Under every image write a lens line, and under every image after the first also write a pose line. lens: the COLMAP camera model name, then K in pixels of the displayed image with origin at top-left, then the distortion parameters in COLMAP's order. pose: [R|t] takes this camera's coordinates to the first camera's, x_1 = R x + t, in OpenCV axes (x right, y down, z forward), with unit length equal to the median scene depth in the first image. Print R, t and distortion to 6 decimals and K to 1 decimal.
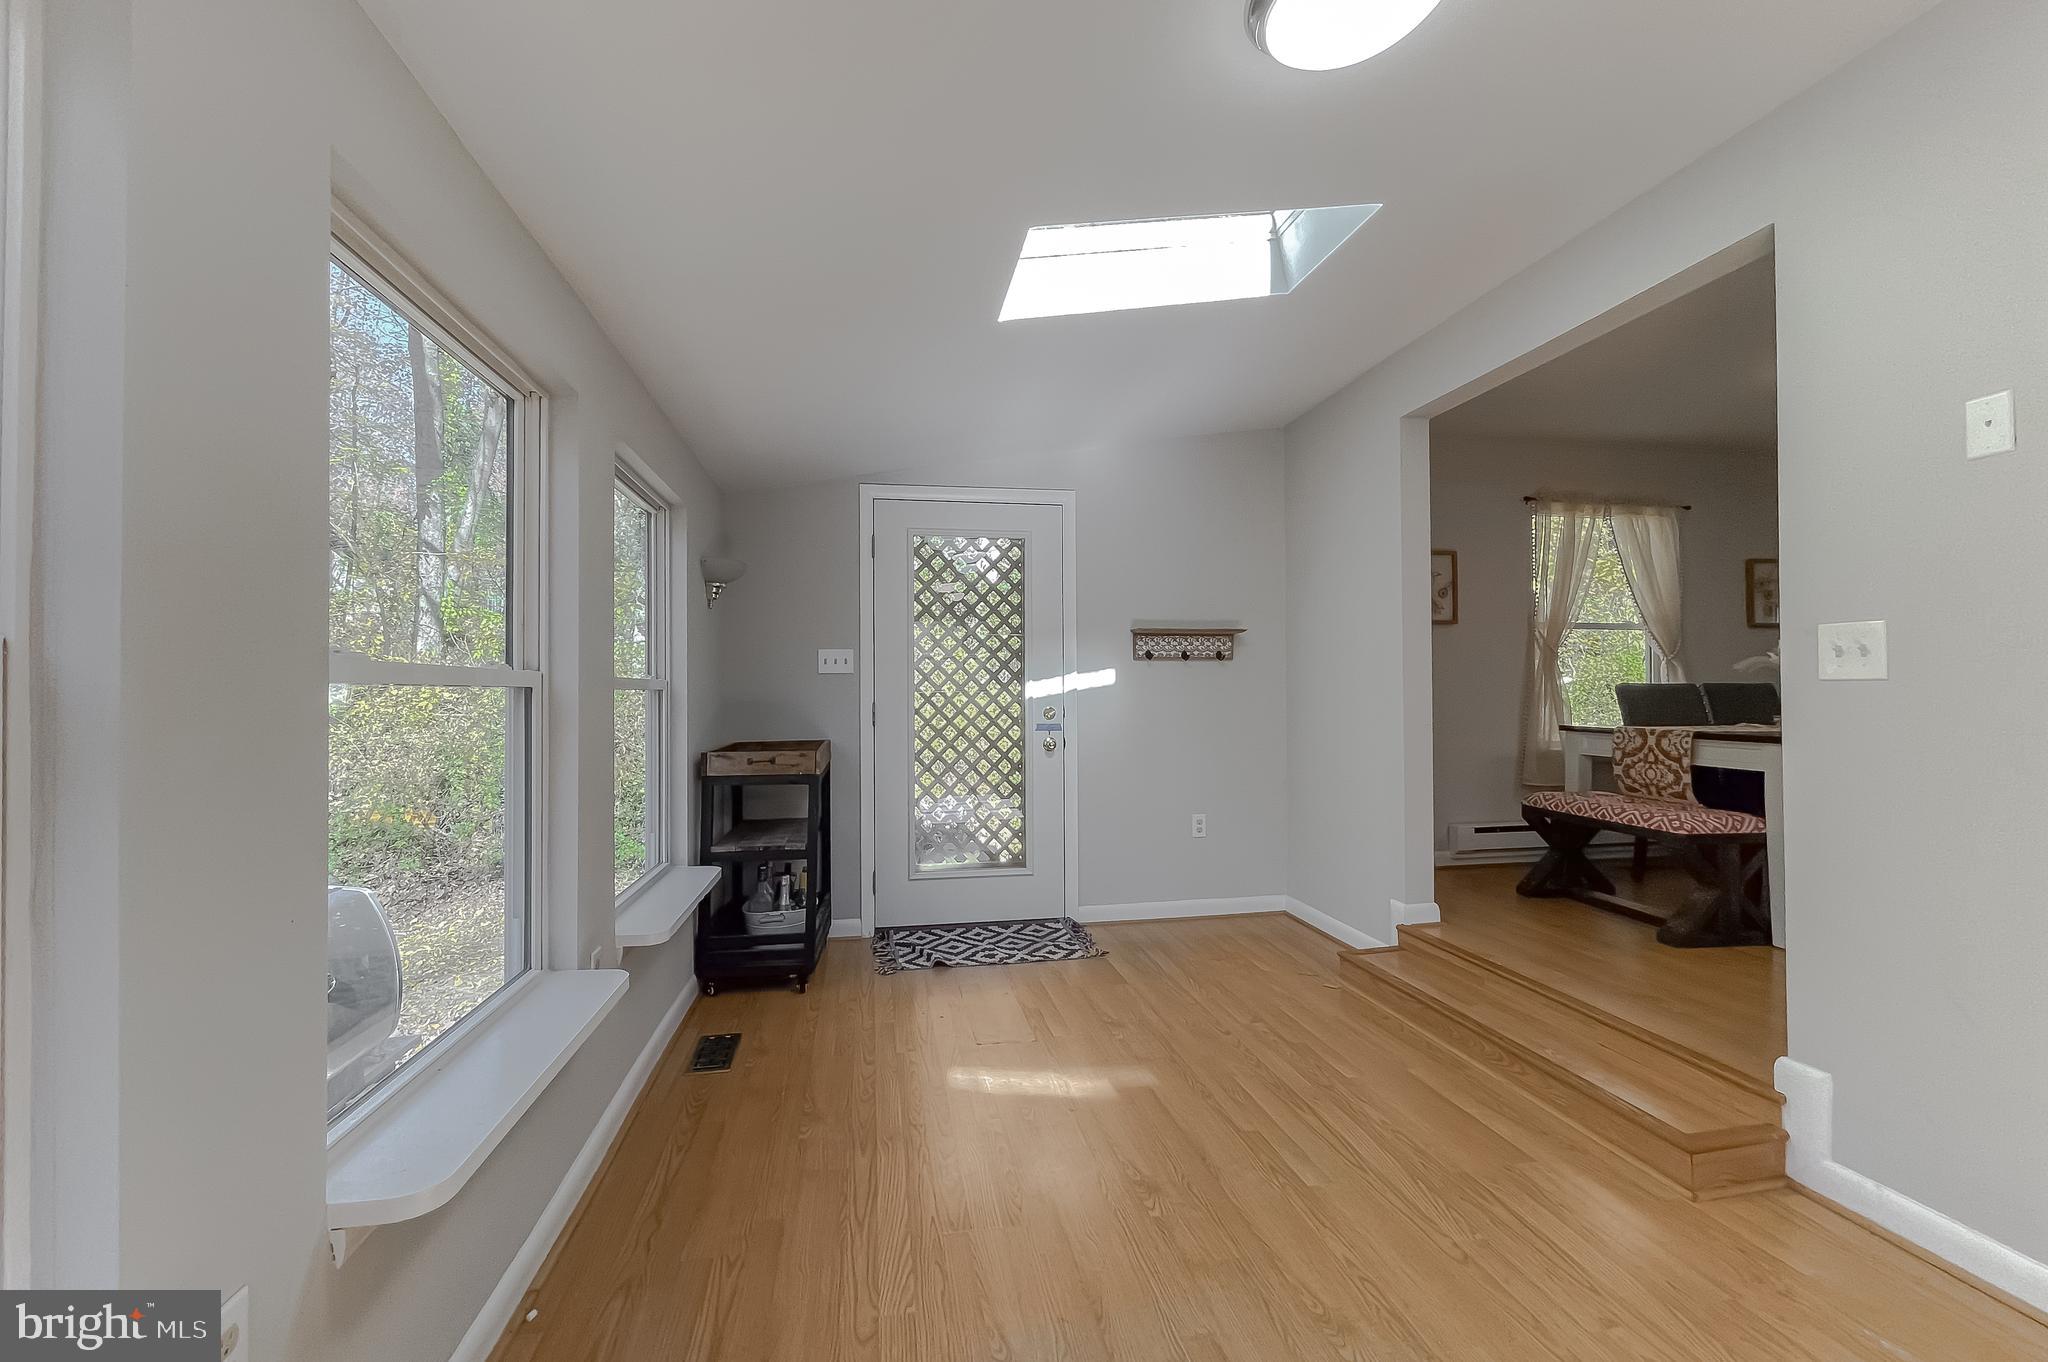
lens RADIAL K [[830.2, 0, 1031.6], [0, 830.2, 679.4], [0, 0, 1]] dist [-0.003412, -0.000102]
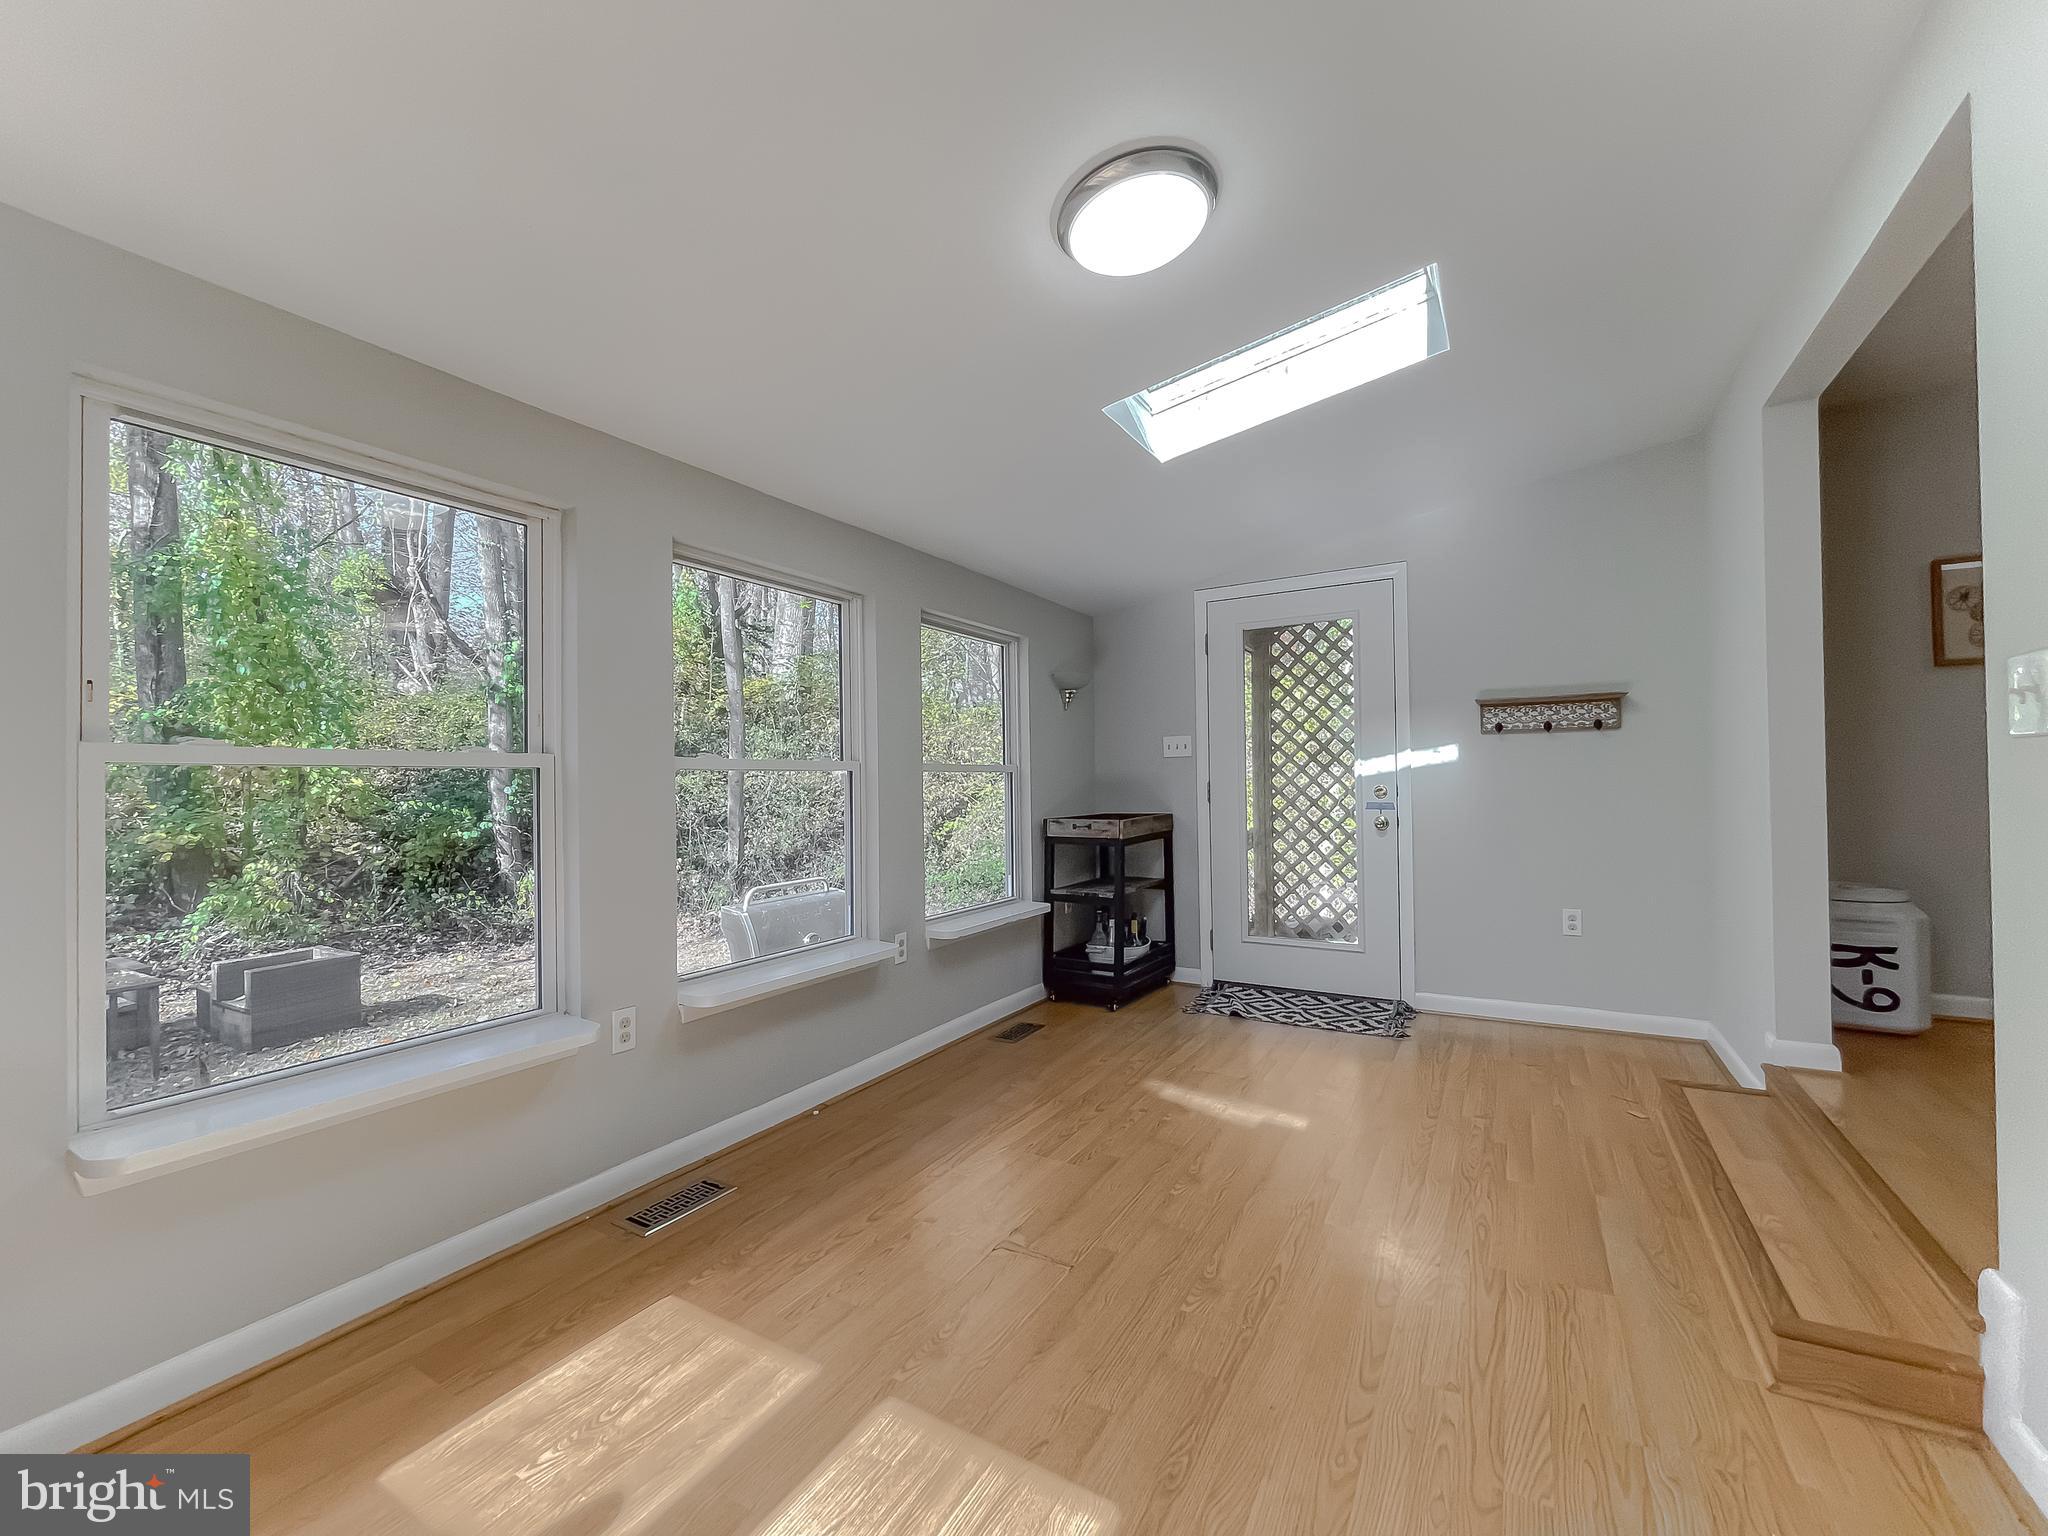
lens RADIAL K [[850.5, 0, 1024.6], [0, 850.5, 763.1], [0, 0, 1]] dist [0.002883, 0.000786]
pose [[0.756606, -0.019294, -0.653587, 0.387026], [0.019037, 0.999791, -0.007477, 0.006590], [0.653594, -0.006785, 0.756815, -0.048513]]
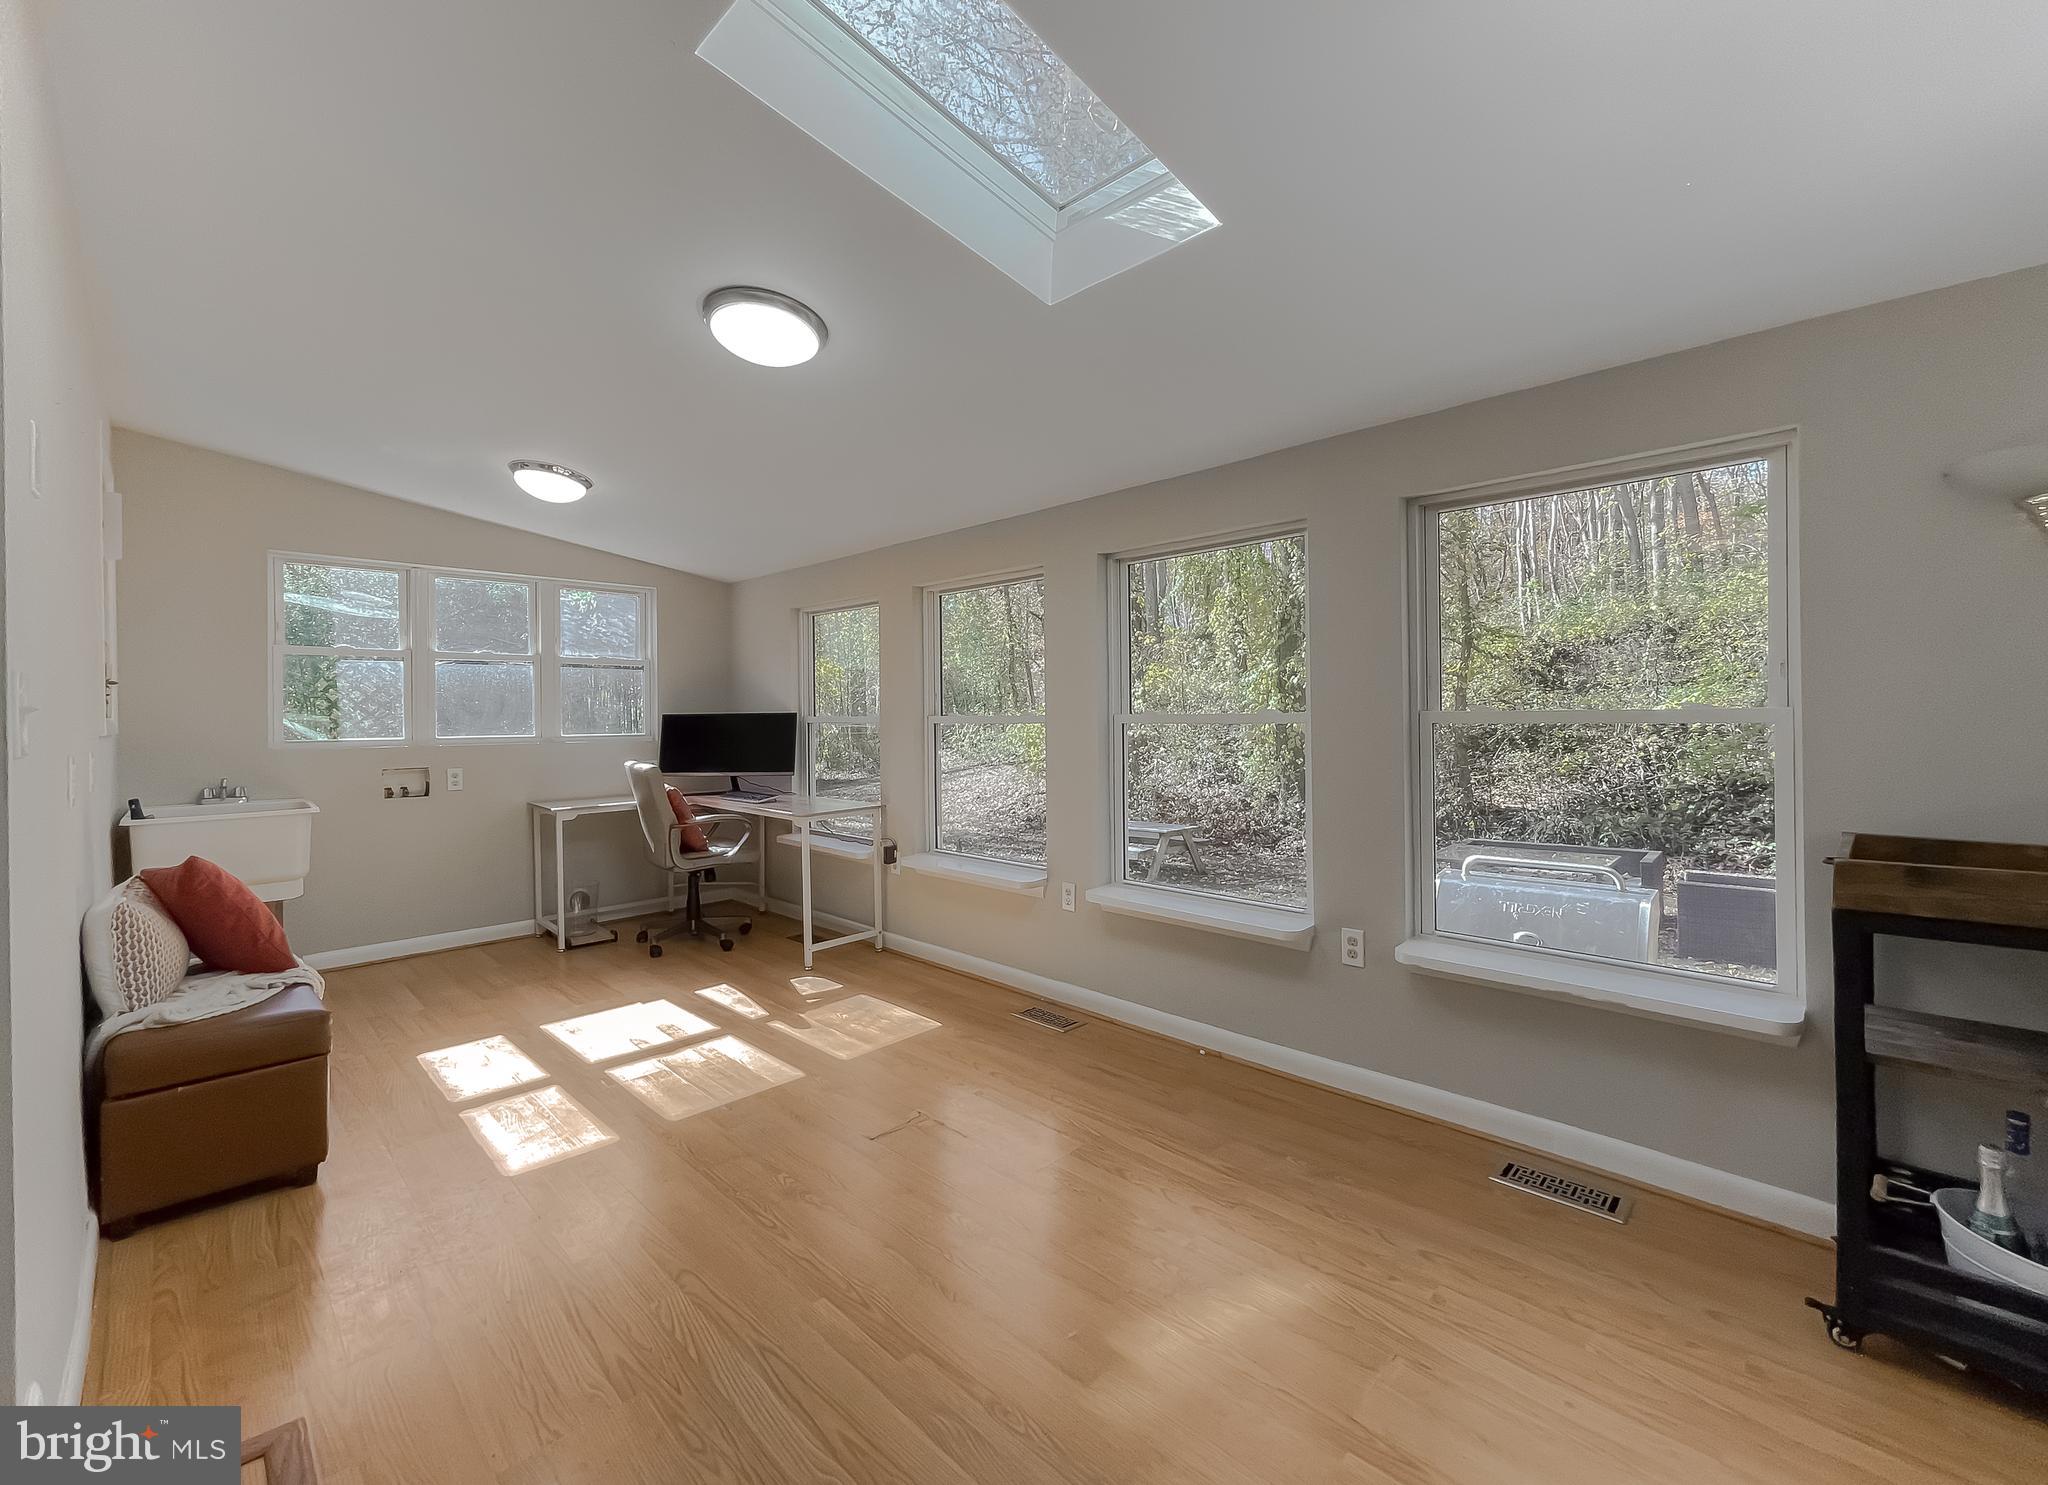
lens RADIAL K [[852.5, 0, 1032.4], [0, 852.5, 731.3], [0, 0, 1]] dist [-0.000028, -0.000542]
pose [[-0.820044, 0.020330, -0.571940, 0.330524], [0.021039, 0.999764, 0.005371, -0.001149], [0.571914, -0.007628, -0.820278, 0.941179]]
